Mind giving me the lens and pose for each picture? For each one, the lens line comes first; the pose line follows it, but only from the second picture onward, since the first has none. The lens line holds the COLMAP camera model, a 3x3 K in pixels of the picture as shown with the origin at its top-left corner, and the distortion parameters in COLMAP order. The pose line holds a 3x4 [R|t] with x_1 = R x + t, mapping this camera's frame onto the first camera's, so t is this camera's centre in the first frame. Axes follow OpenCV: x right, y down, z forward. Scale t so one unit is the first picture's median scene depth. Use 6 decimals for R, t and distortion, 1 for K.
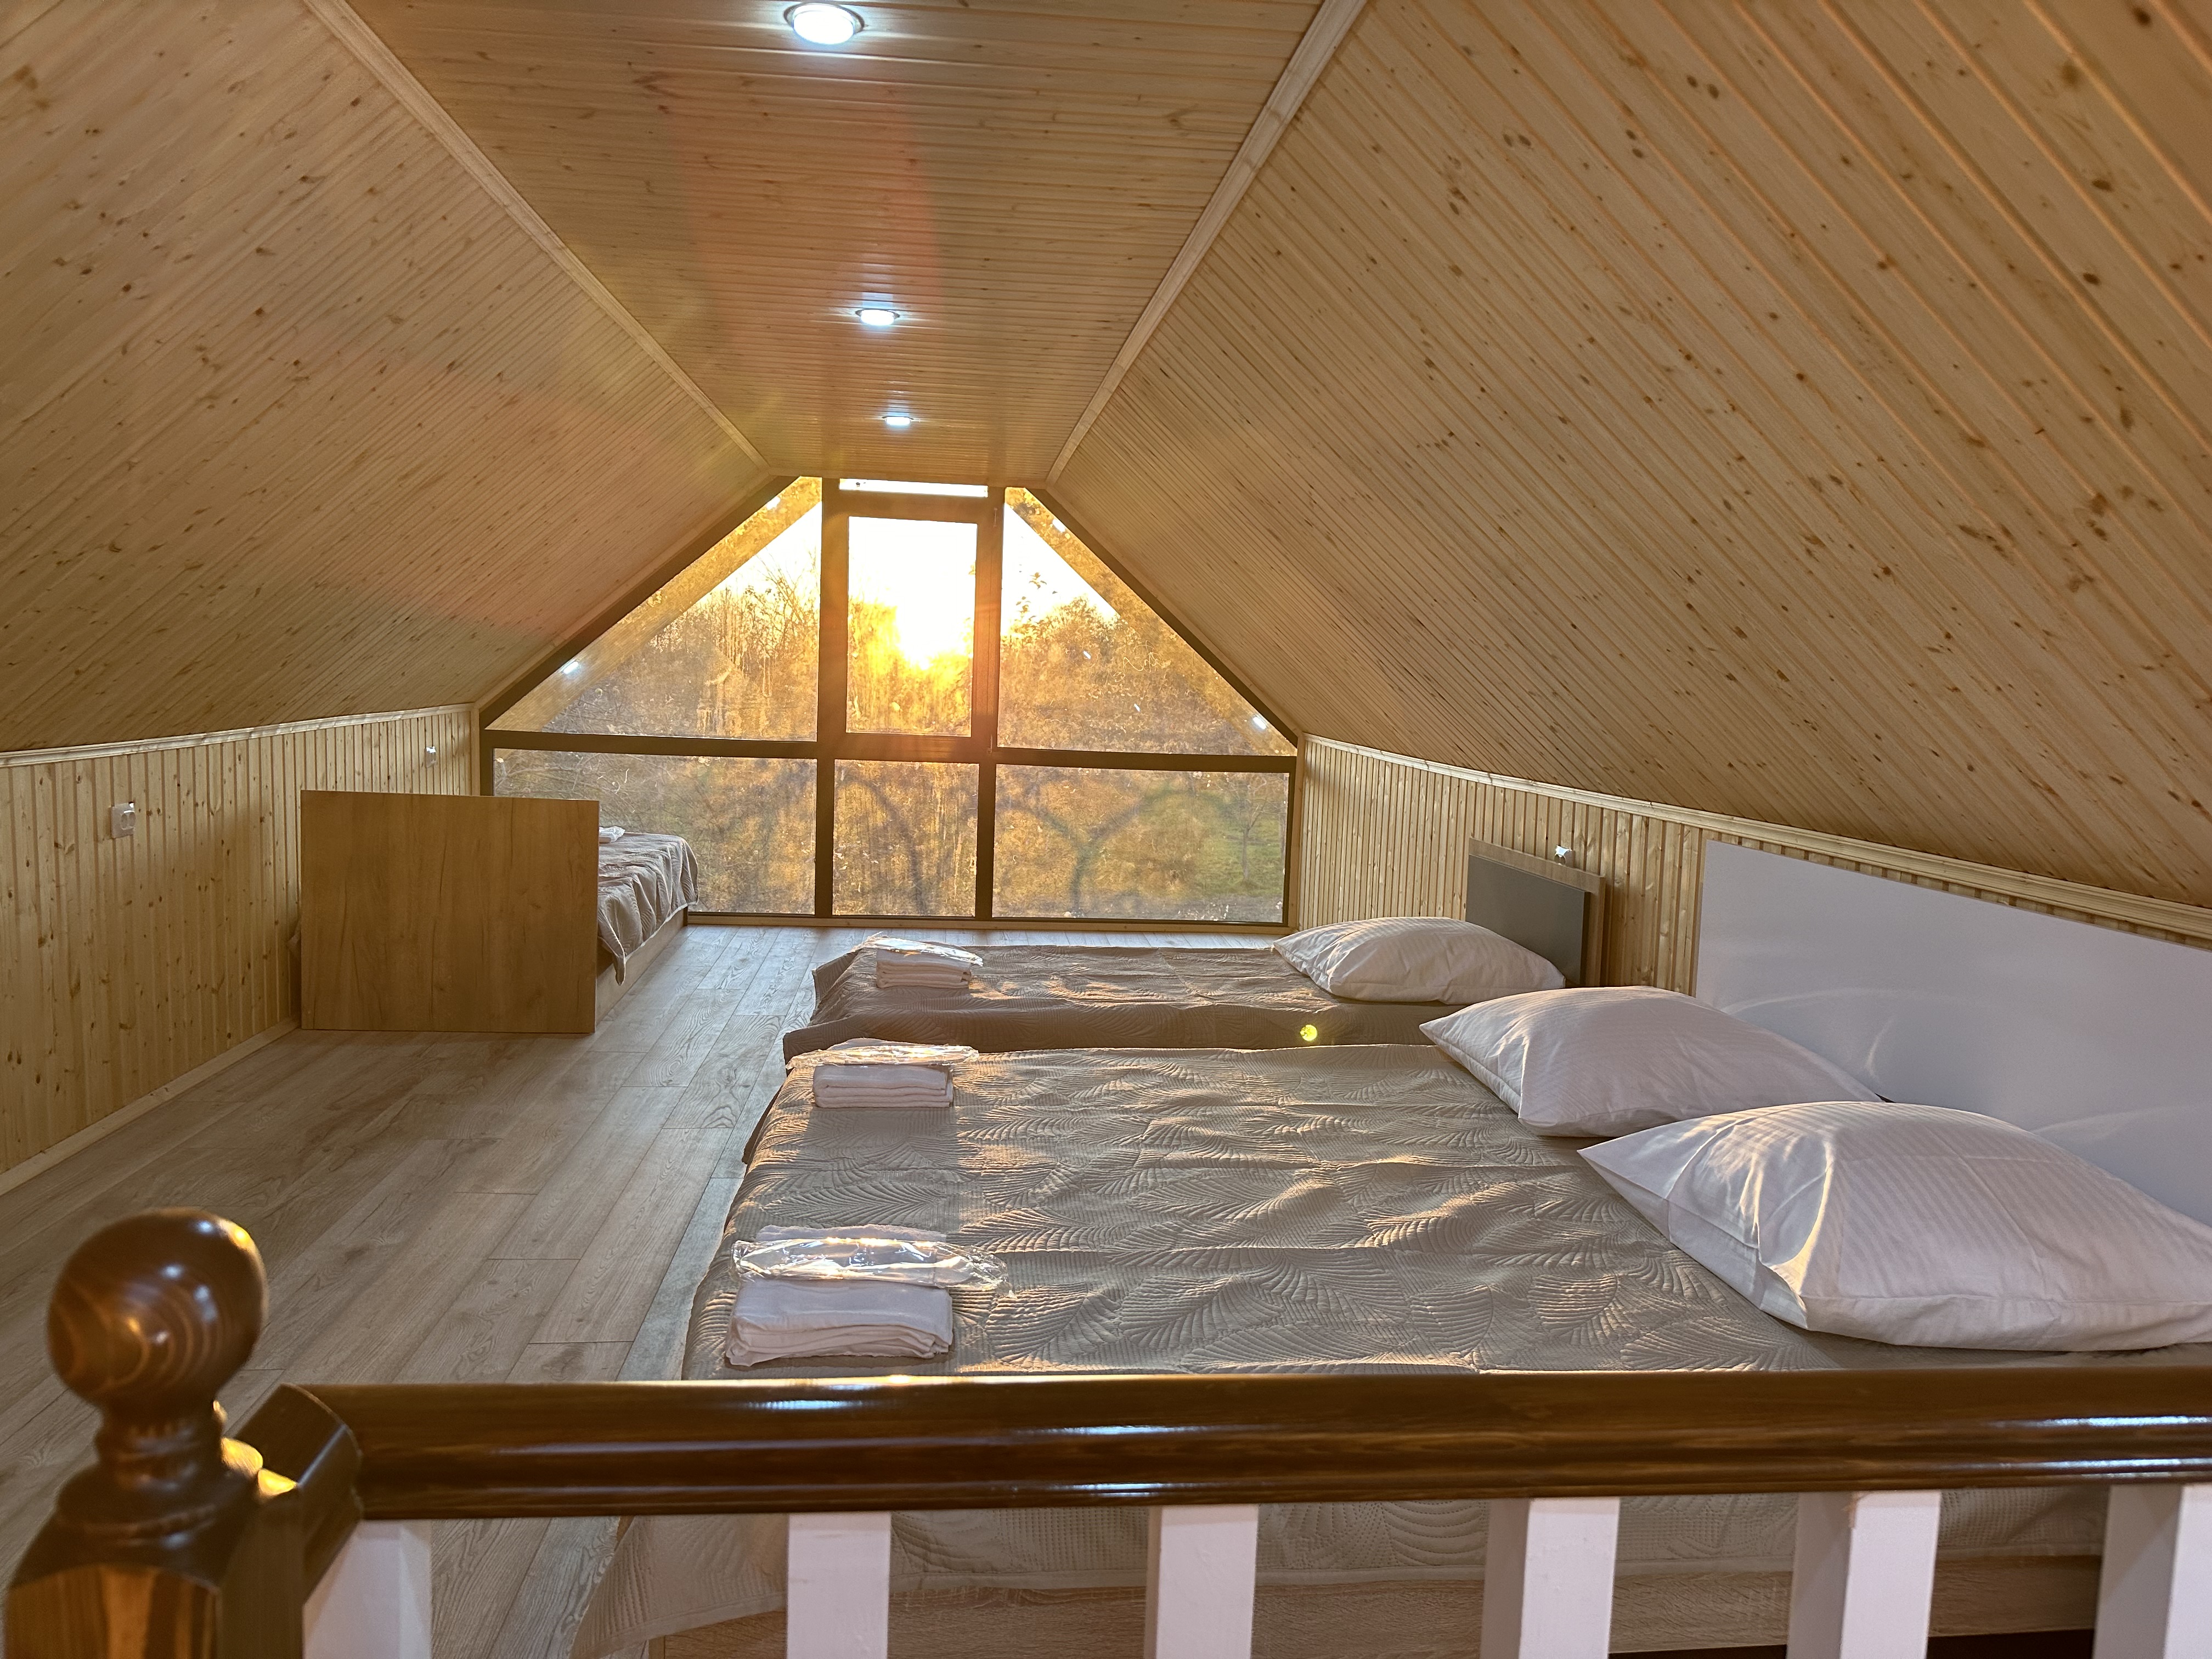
lens RADIAL K [[1533.7, 0, 1106.0], [0, 1533.7, 829.5], [0, 0, 1]] dist [0.052959, -0.060668]
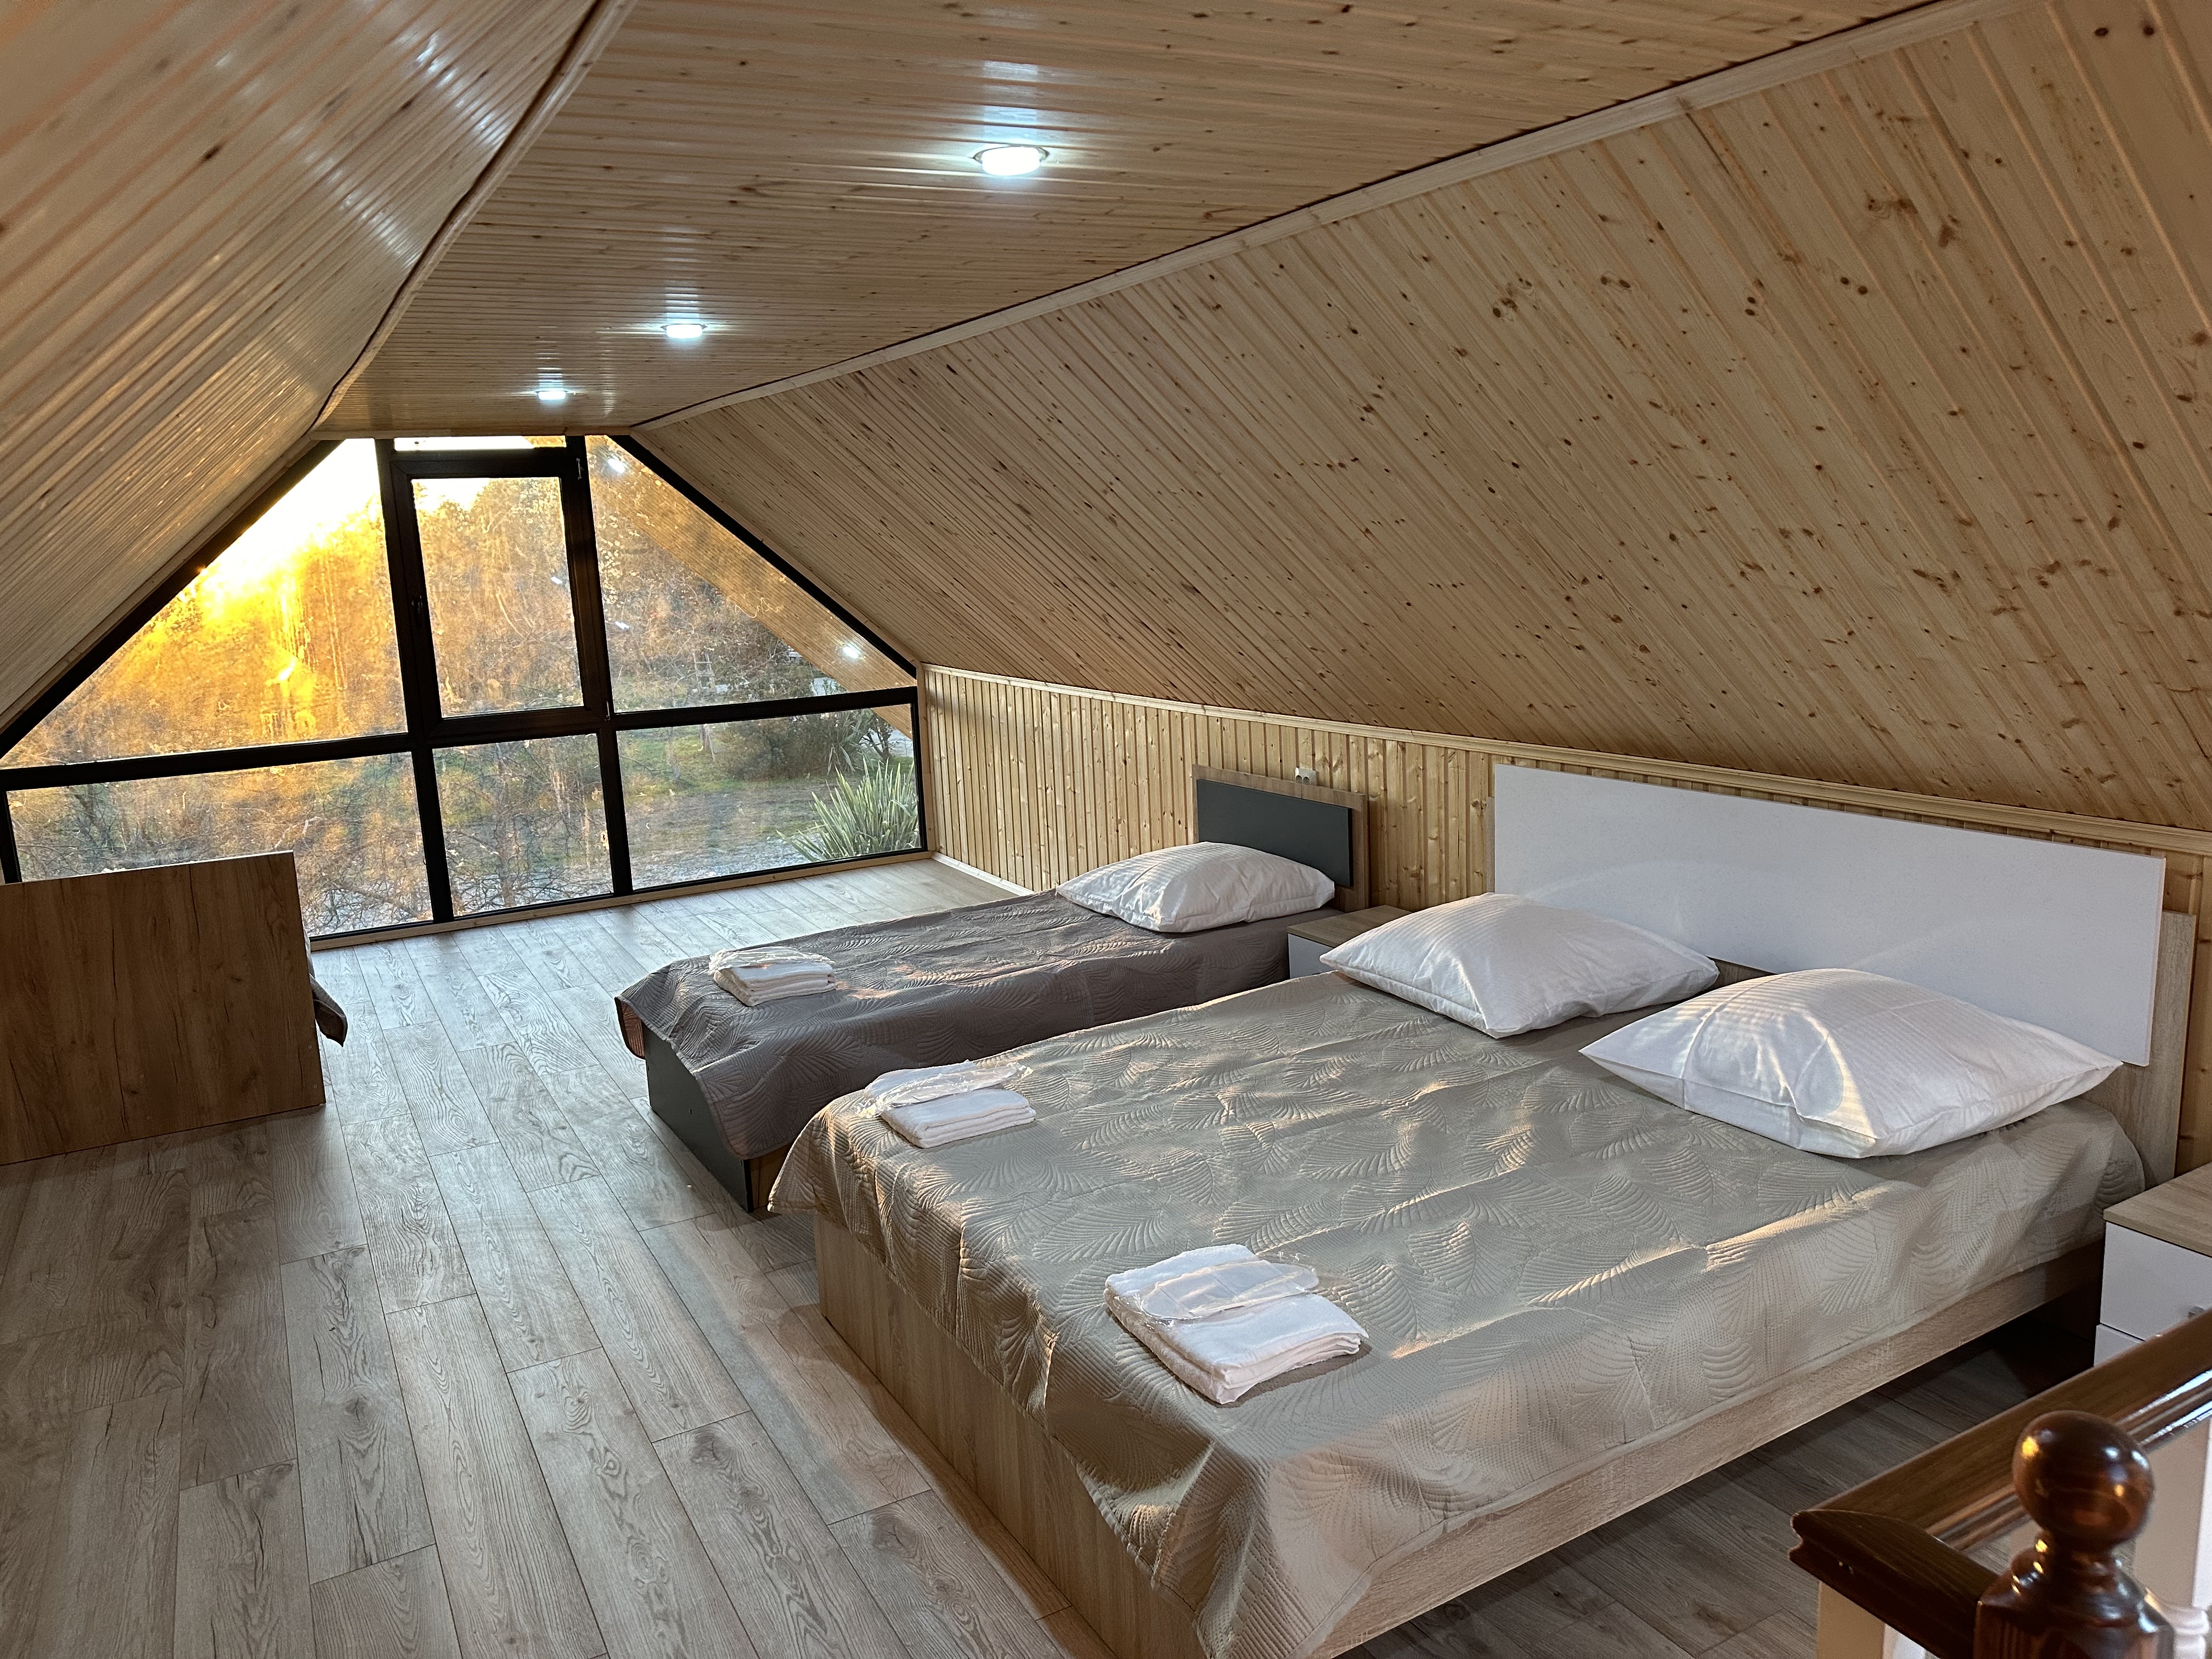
lens RADIAL K [[1524.2, 0, 1106.0], [0, 1524.2, 829.5], [0, 0, 1]] dist [0.079721, -0.100928]
pose [[0.918696, -0.149976, 0.365384, -0.284911], [0.119344, 0.987268, 0.105164, -0.087963], [-0.376504, -0.053008, 0.924897, -0.004309]]
